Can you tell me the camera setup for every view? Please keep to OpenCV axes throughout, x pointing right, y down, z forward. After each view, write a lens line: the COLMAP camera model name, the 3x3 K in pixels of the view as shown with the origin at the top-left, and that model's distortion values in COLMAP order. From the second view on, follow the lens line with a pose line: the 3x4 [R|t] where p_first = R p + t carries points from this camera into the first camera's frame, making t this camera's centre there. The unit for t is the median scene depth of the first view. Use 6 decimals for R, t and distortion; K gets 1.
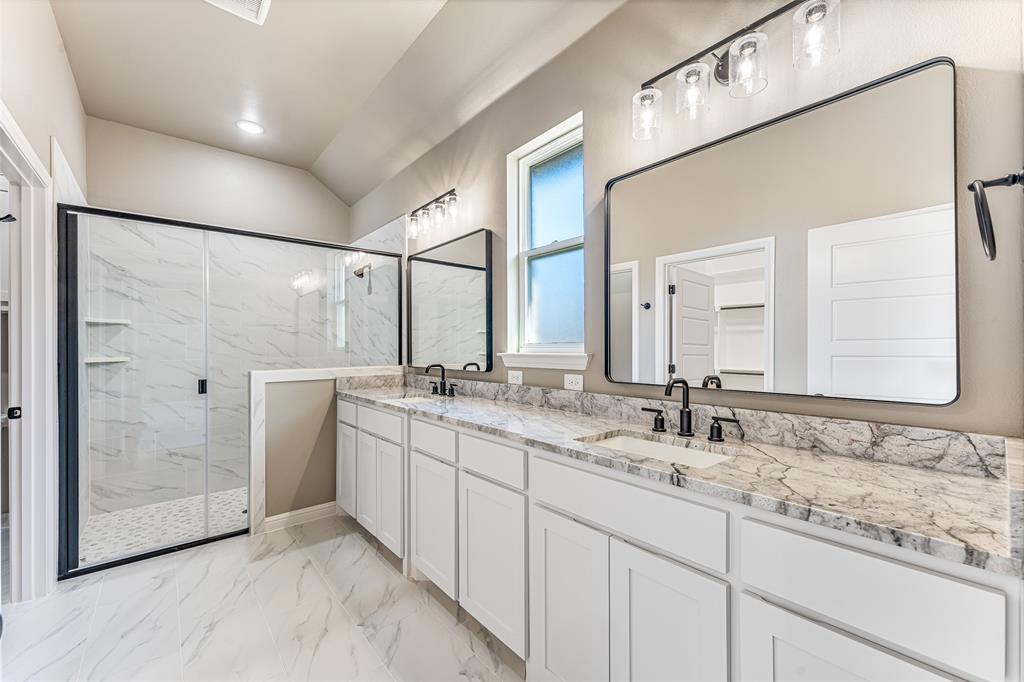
lens RADIAL K [[411.4, 0, 510.1], [0, 411.4, 345.4], [0, 0, 1]] dist [0.001655, 0.001243]
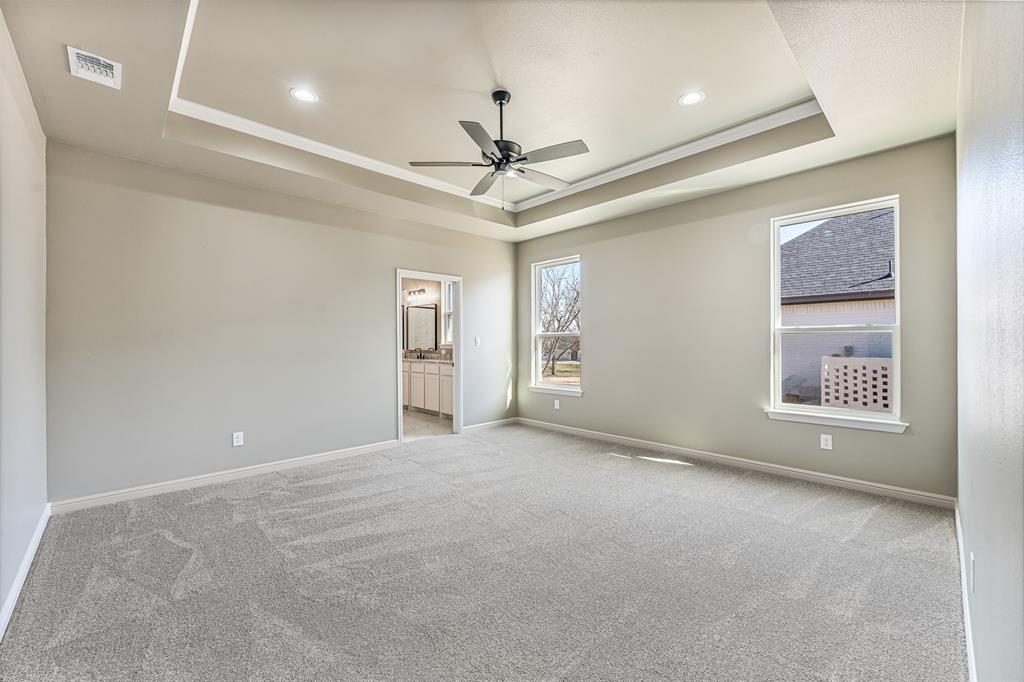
lens RADIAL K [[411.4, 0, 514.1], [0, 411.4, 340.6], [0, 0, 1]] dist [0.001655, 0.001243]
pose [[0.997788, -0.001621, 0.066457, 0.305418], [0.001342, 0.999990, 0.004256, -0.019933], [-0.066463, -0.004158, 0.997780, -1.966821]]
